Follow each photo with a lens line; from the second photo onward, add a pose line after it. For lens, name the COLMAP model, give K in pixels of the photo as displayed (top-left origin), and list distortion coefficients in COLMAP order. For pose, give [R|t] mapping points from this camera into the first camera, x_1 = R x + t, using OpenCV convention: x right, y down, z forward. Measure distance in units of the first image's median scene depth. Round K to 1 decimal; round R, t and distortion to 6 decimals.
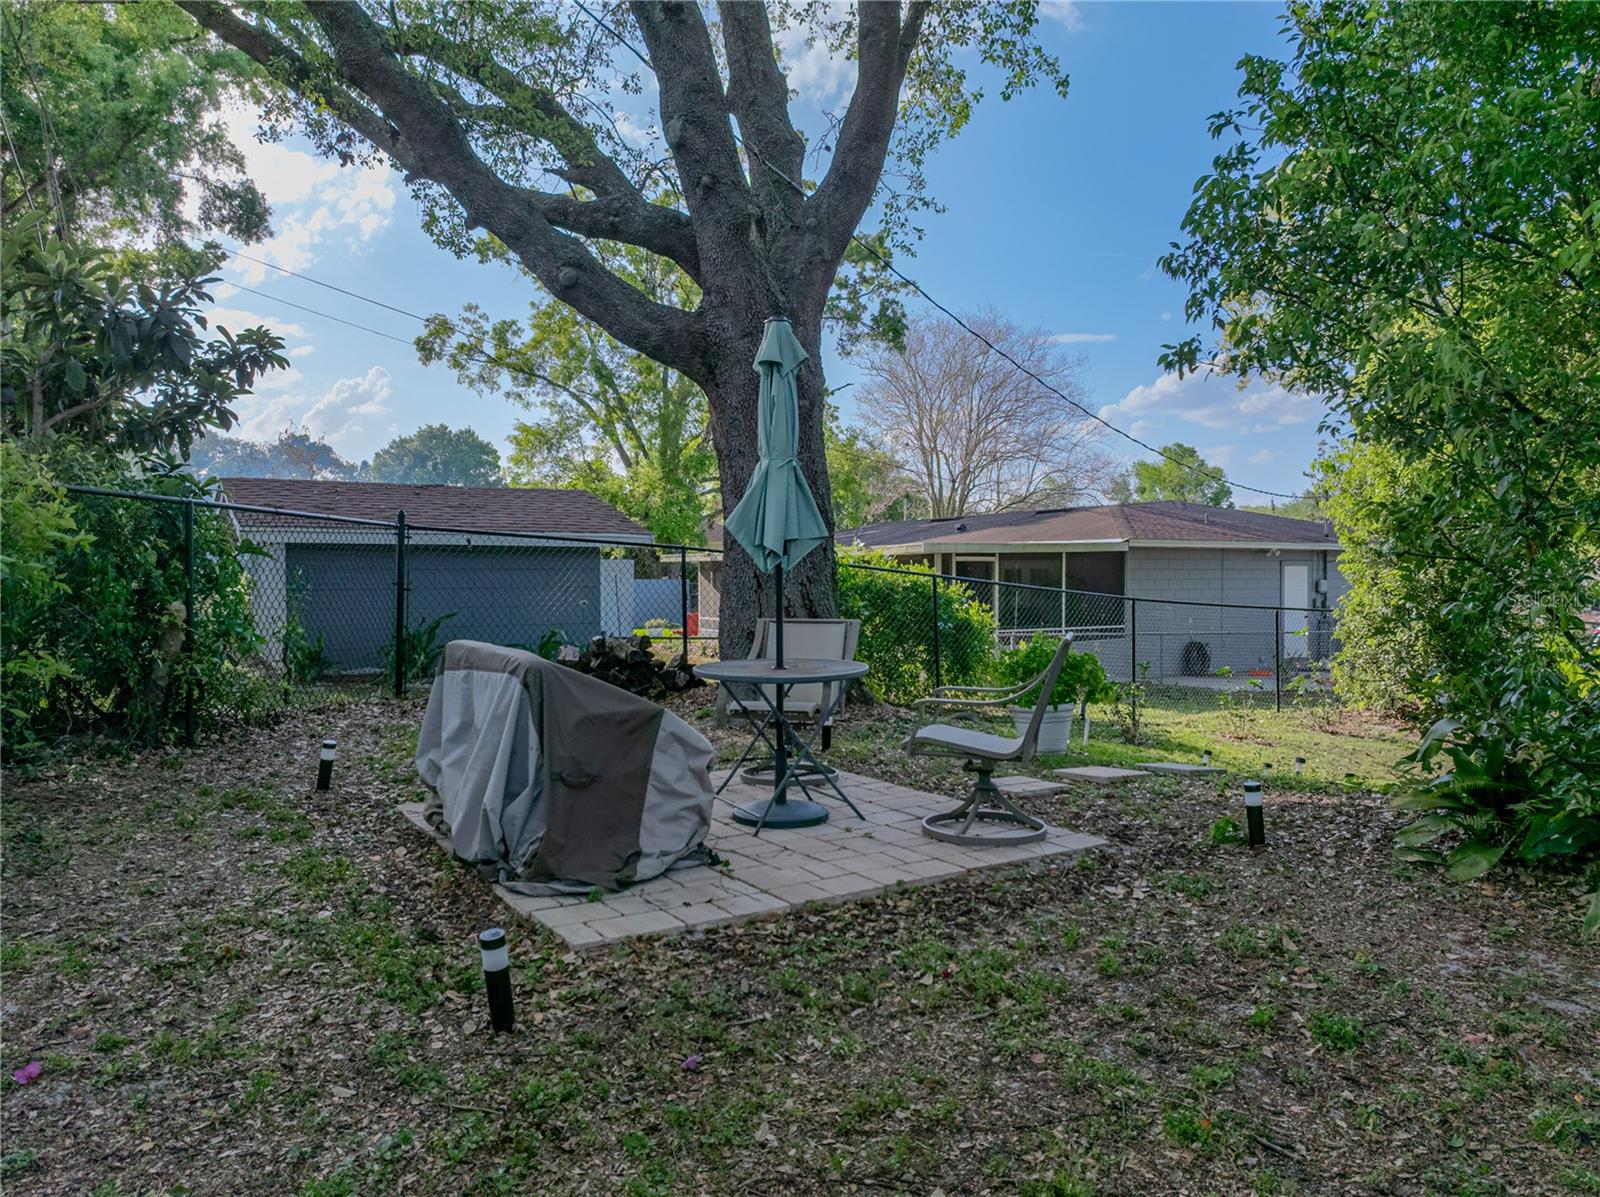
lens RADIAL K [[1128.3, 0, 802.3], [0, 1128.3, 589.7], [0, 0, 1]] dist [-0.020934, 0.009876]
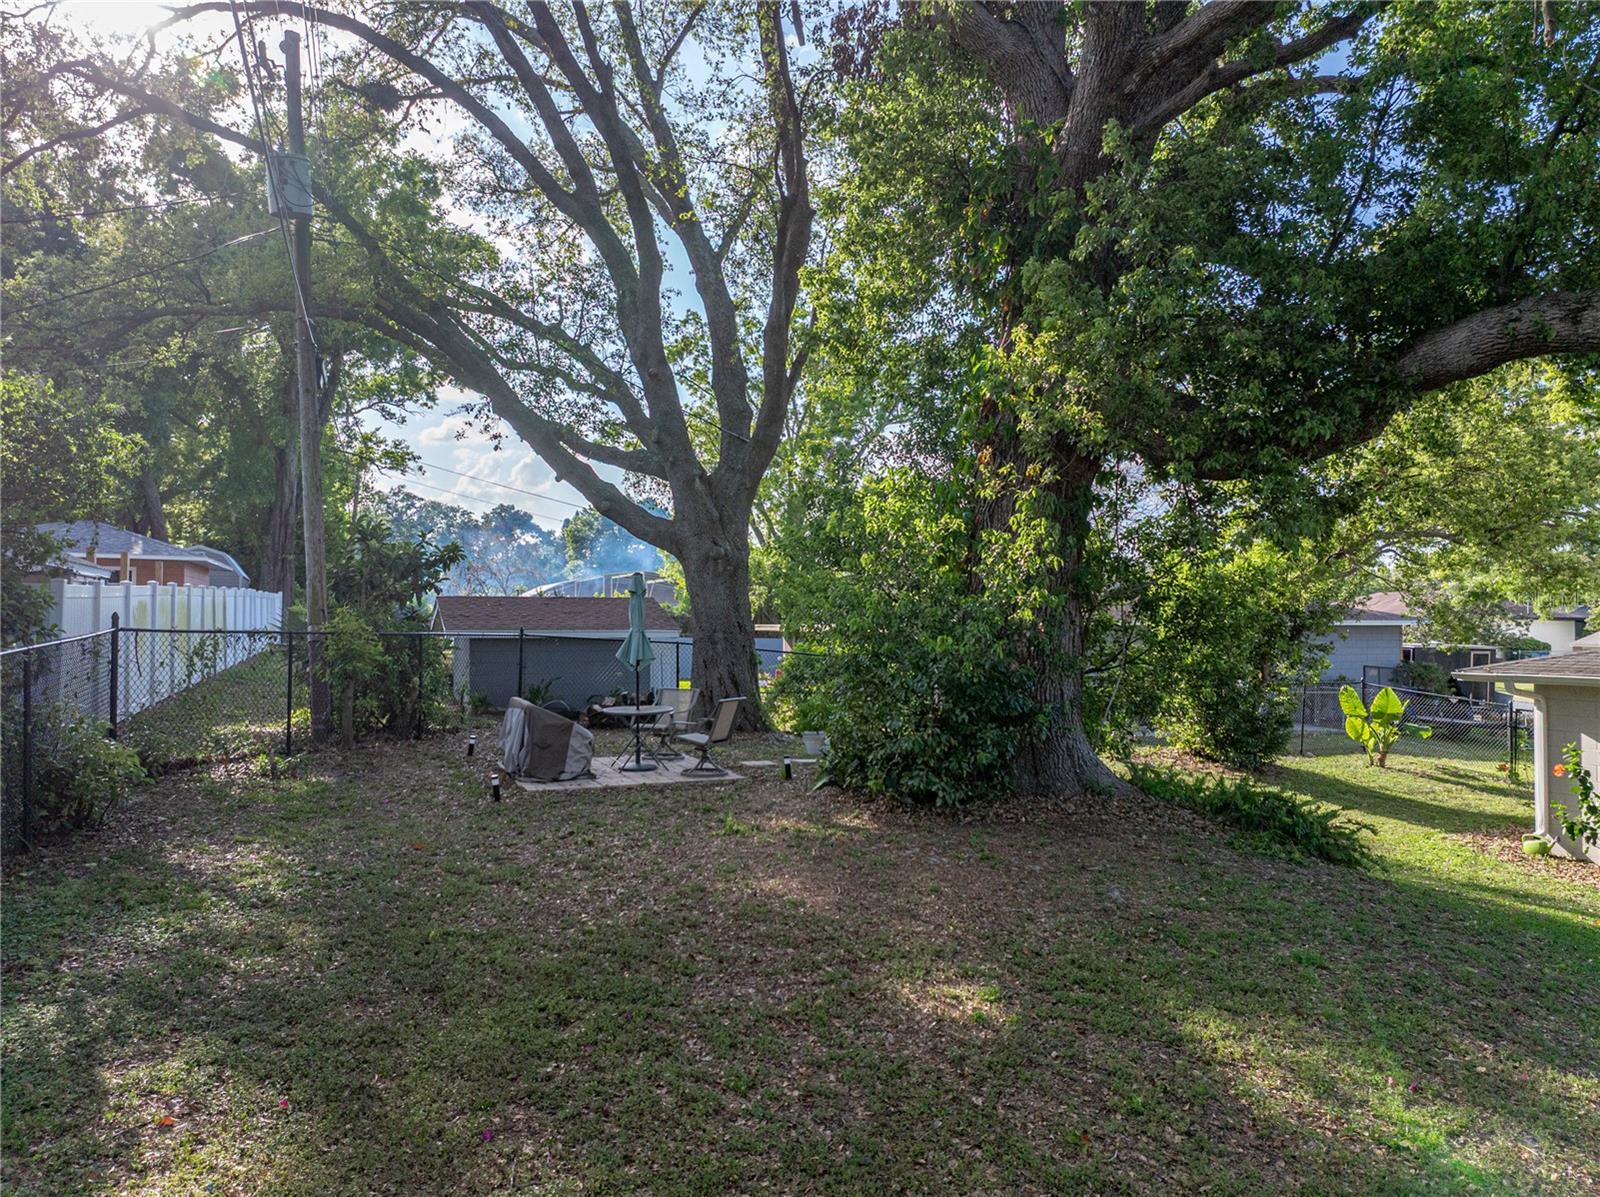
lens RADIAL K [[1128.3, 0, 802.3], [0, 1128.3, 589.7], [0, 0, 1]] dist [-0.020934, 0.009876]
pose [[0.985990, 0.001257, -0.166799, 0.705732], [-0.008323, 0.999097, -0.041672, -0.089822], [0.166596, 0.042476, 0.985110, -1.330905]]
